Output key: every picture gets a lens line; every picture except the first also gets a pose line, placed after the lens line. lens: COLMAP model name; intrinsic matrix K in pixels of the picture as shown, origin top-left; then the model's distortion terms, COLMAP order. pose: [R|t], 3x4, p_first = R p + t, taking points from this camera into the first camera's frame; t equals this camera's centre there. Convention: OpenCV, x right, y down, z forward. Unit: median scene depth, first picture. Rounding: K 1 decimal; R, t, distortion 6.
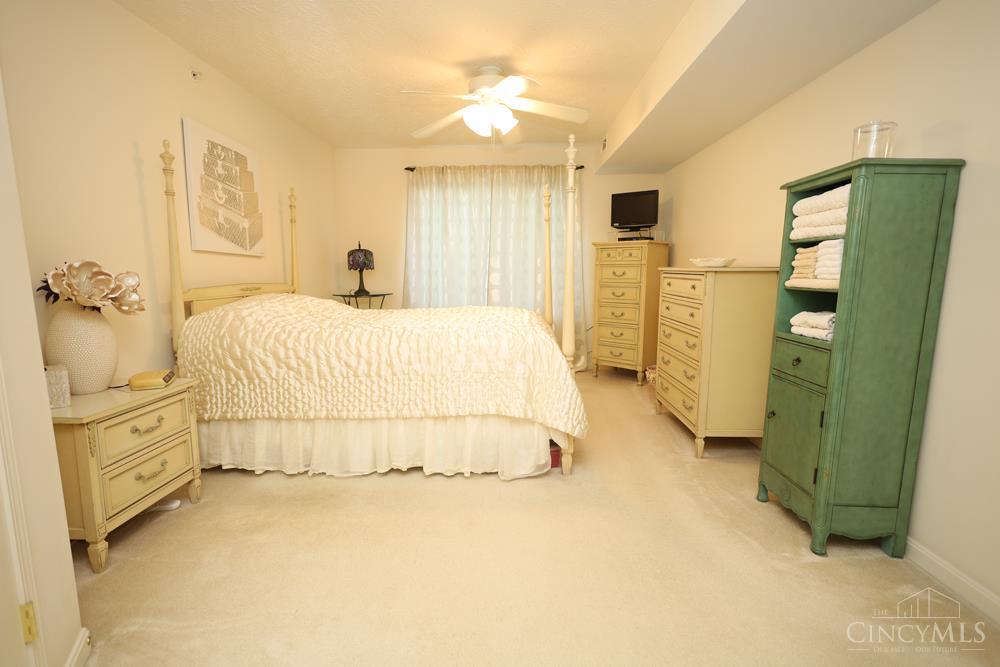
lens RADIAL K [[463.0, 0, 501.9], [0, 463.0, 332.0], [0, 0, 1]] dist [0.001171, 0.000180]
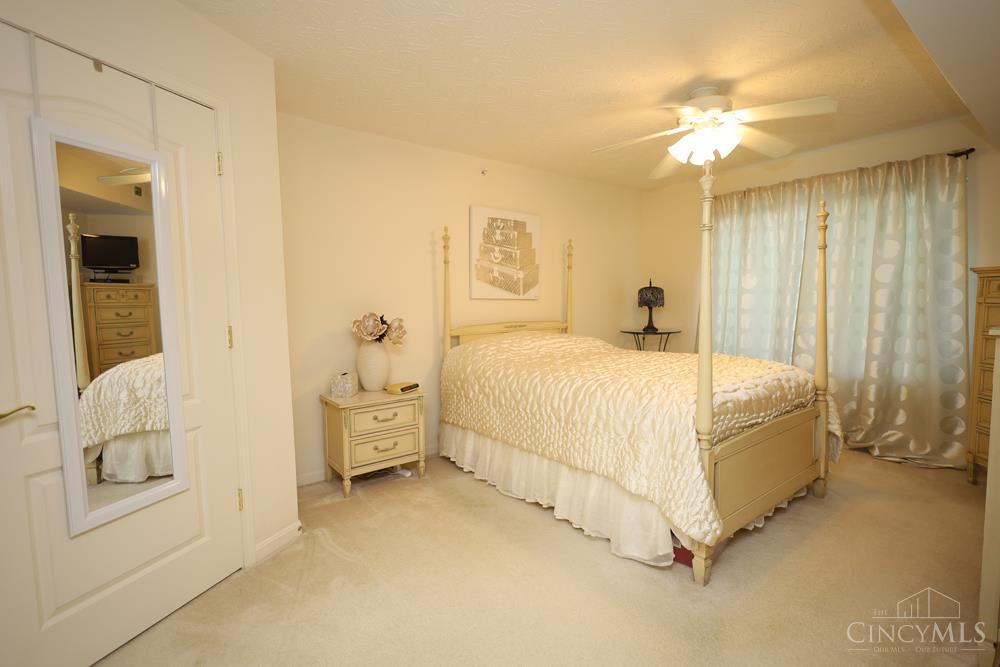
lens RADIAL K [[463.0, 0, 501.9], [0, 463.0, 332.0], [0, 0, 1]] dist [0.001171, 0.000180]
pose [[0.638033, 0.051432, -0.768289, 0.463859], [-0.090354, 0.995875, -0.008368, -0.073442], [0.764690, 0.074757, 0.640048, 0.190930]]
